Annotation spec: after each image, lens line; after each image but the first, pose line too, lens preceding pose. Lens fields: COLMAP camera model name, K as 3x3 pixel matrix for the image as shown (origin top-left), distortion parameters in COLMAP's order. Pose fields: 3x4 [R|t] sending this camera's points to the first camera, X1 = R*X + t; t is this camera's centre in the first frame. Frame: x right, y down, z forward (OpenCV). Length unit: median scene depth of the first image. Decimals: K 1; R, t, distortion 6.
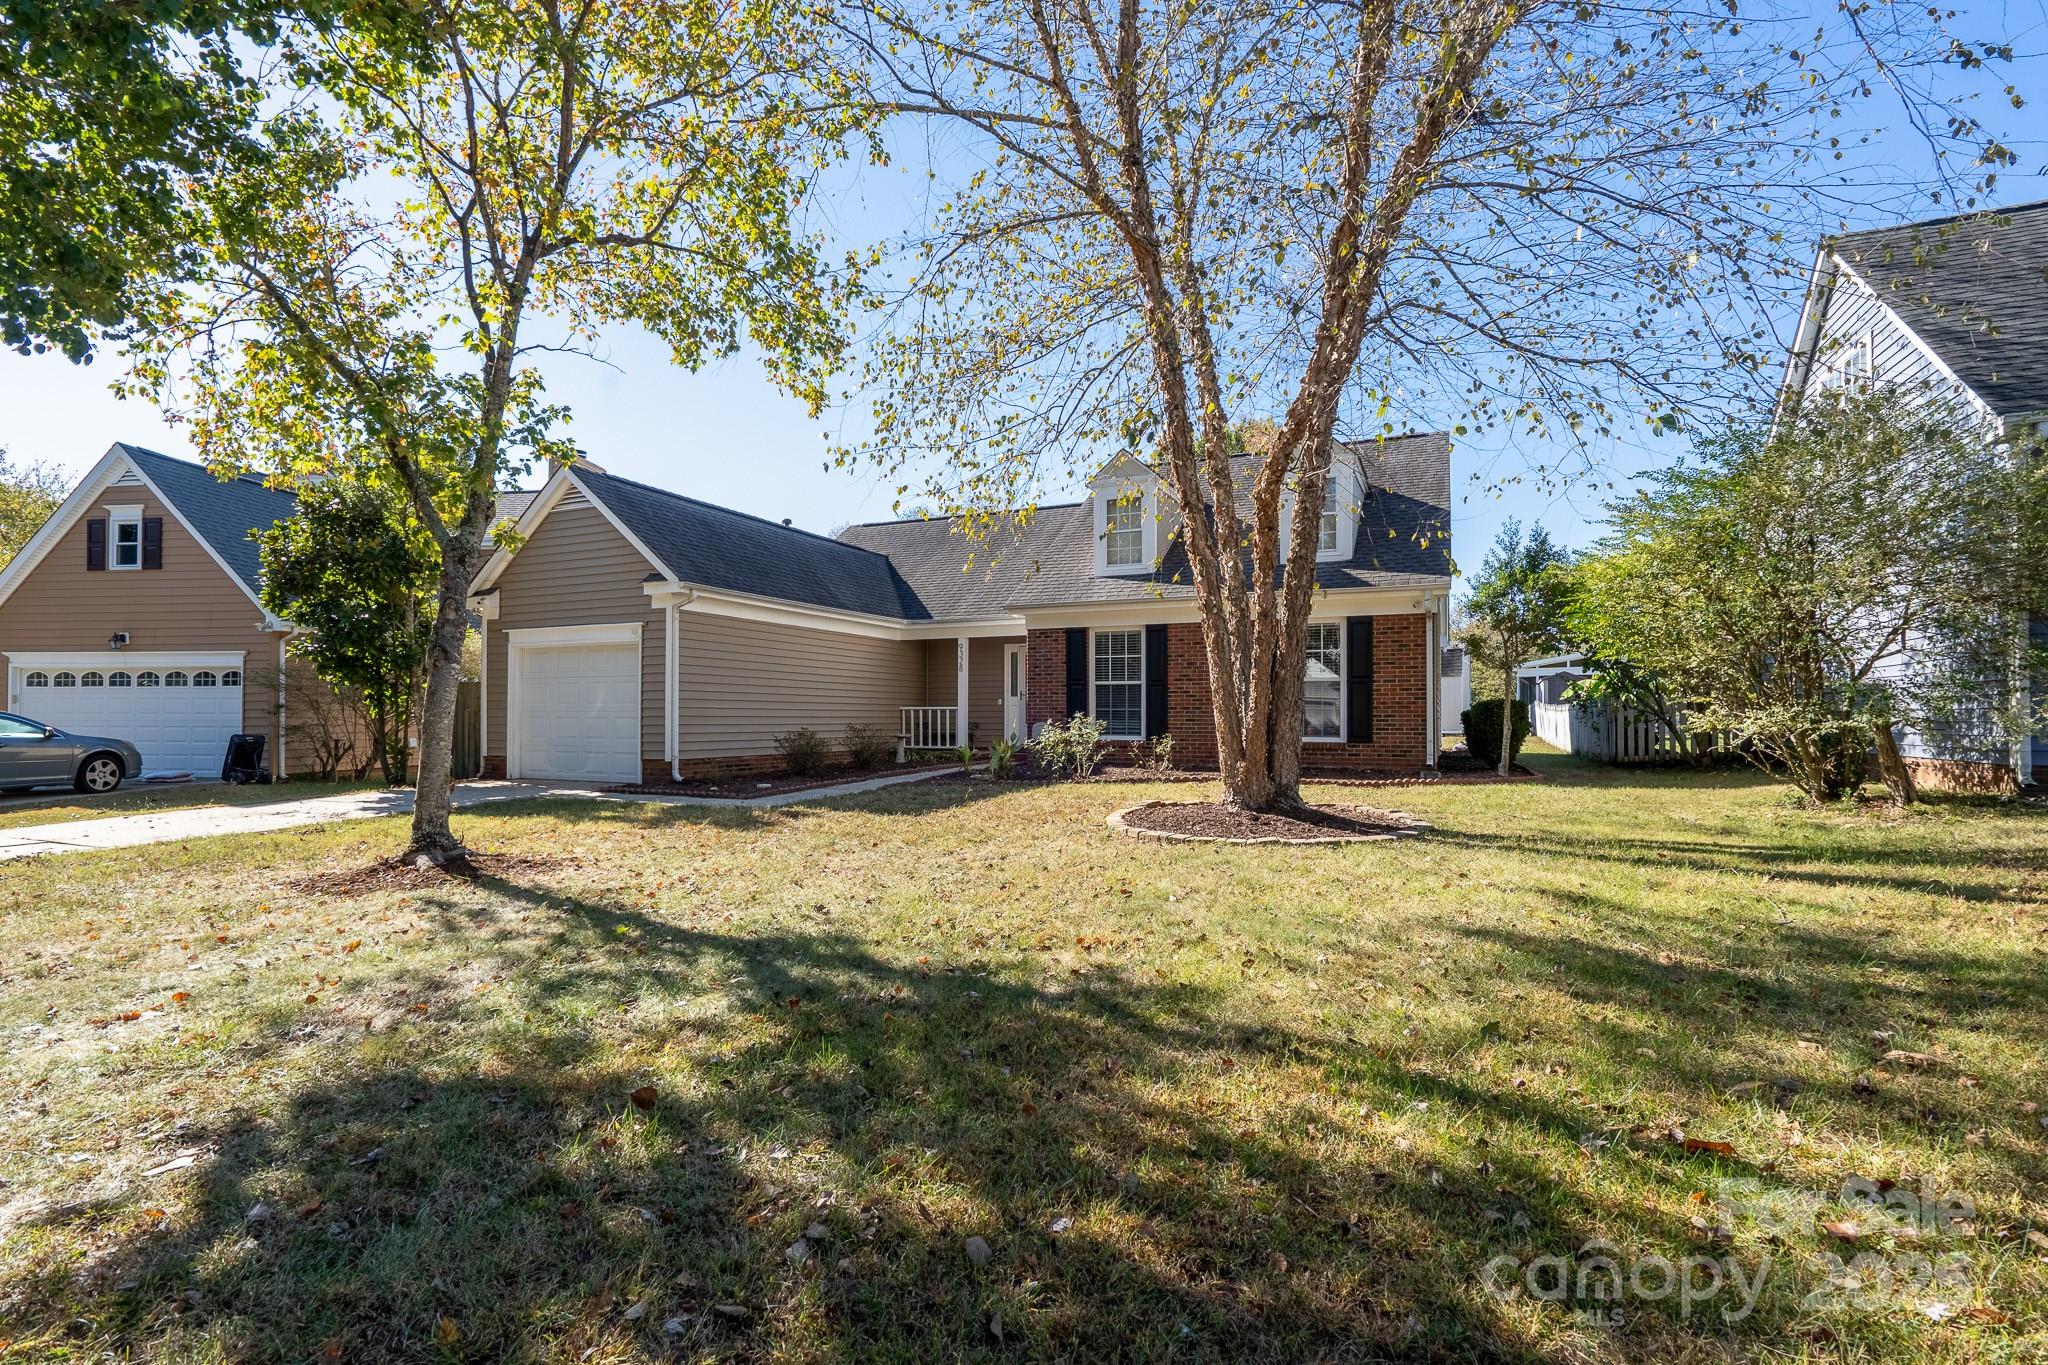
lens RADIAL K [[911.0, 0, 1026.8], [0, 911.0, 699.0], [0, 0, 1]] dist [-0.000880, 0.000019]
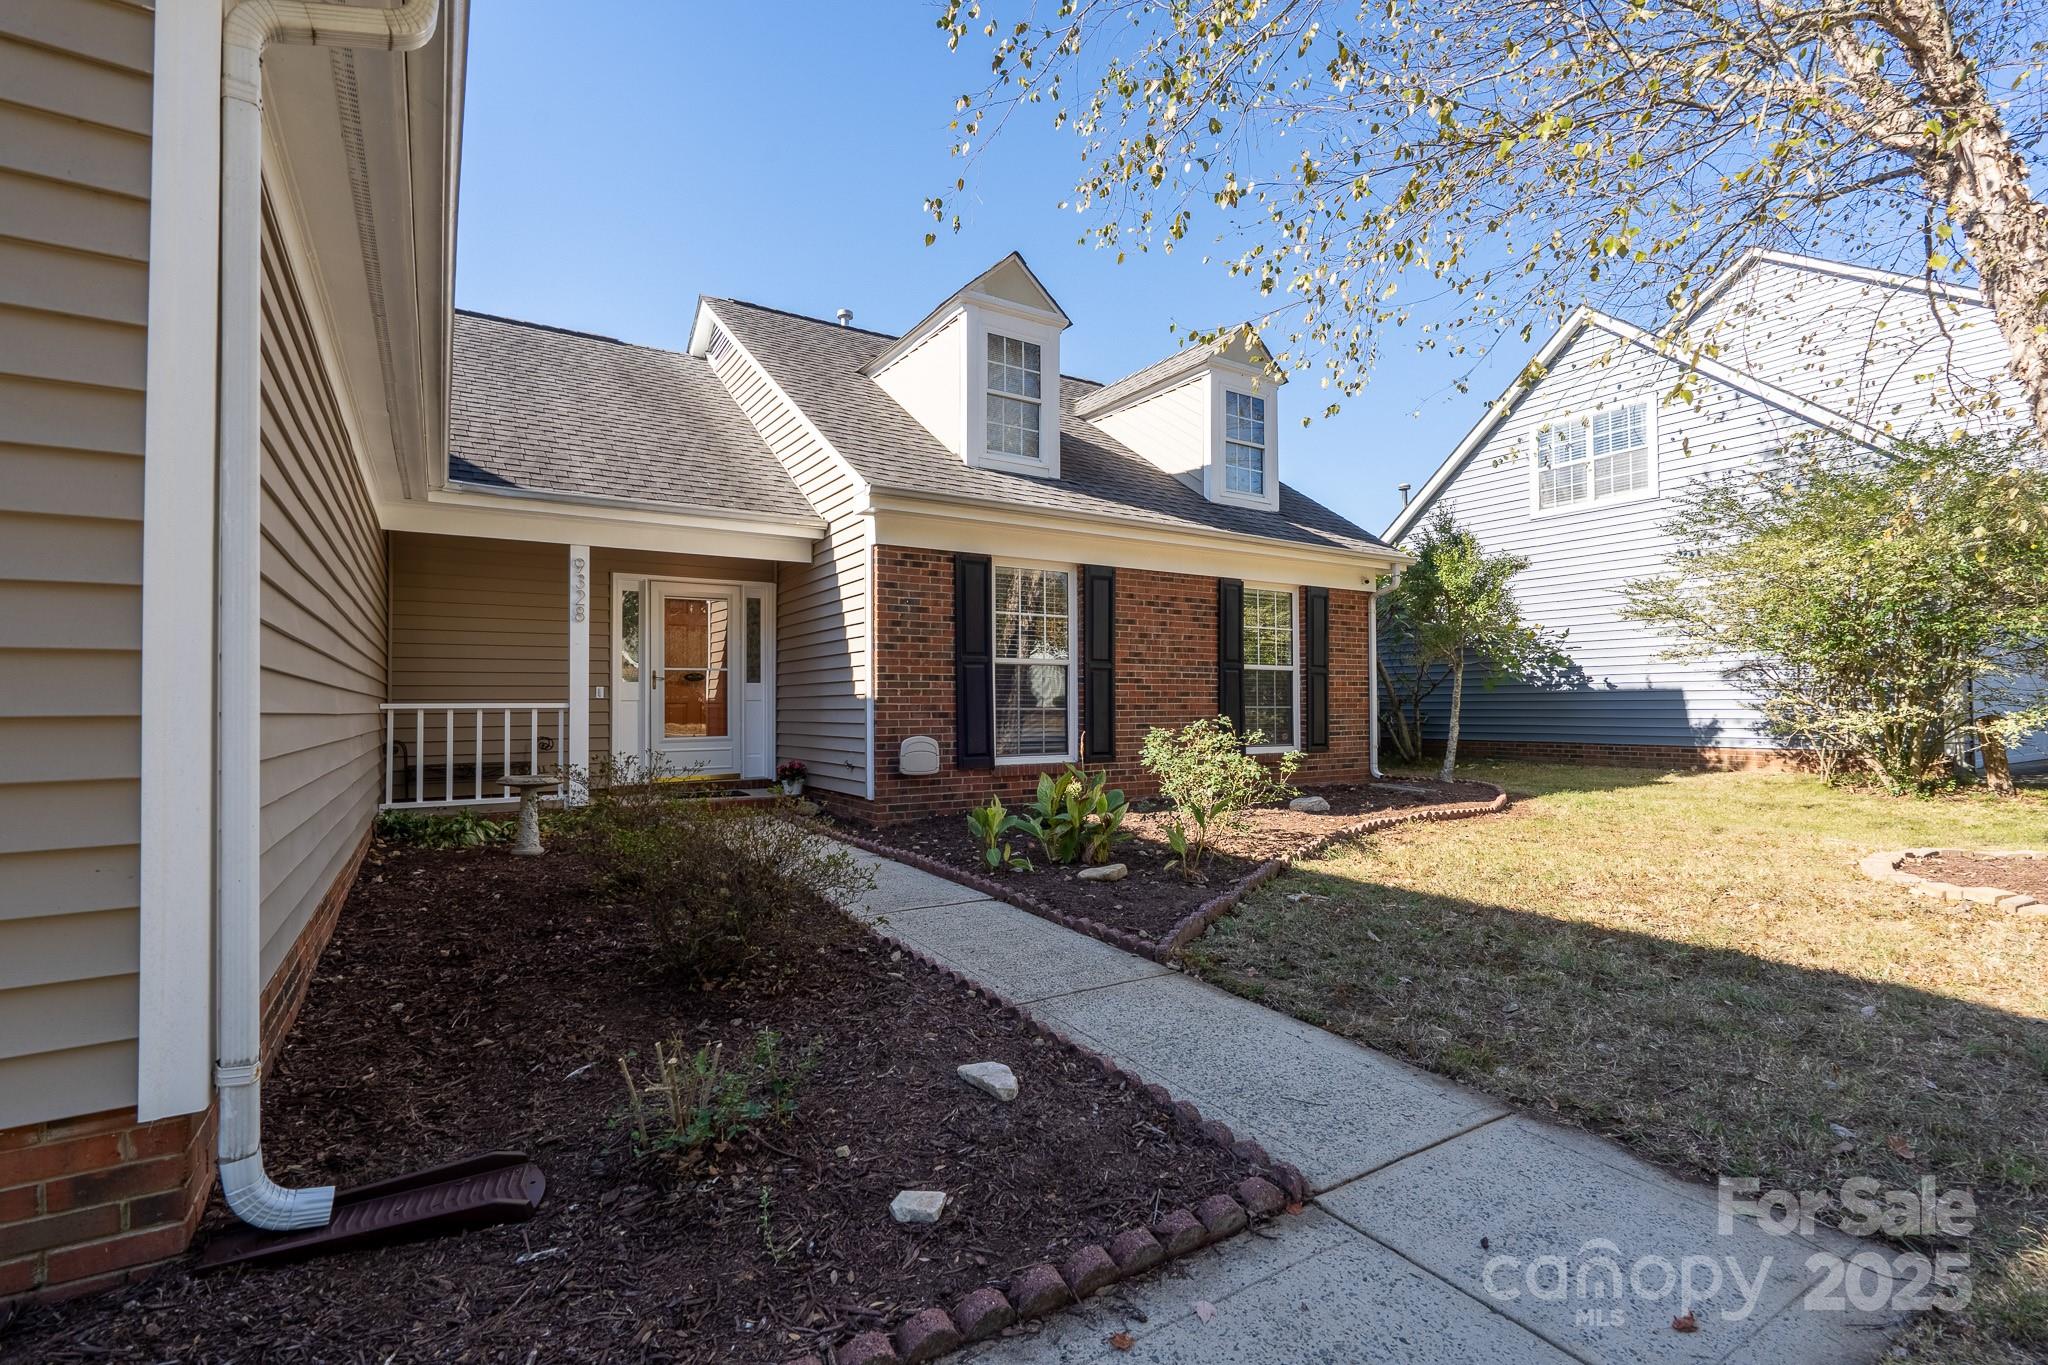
lens RADIAL K [[911.0, 0, 1026.8], [0, 911.0, 699.0], [0, 0, 1]] dist [-0.000880, 0.000019]
pose [[0.540303, 0.000450, 0.841470, -0.423112], [-0.004485, 0.999987, 0.002345, 0.004610], [-0.841459, -0.005041, 0.540298, 0.785644]]
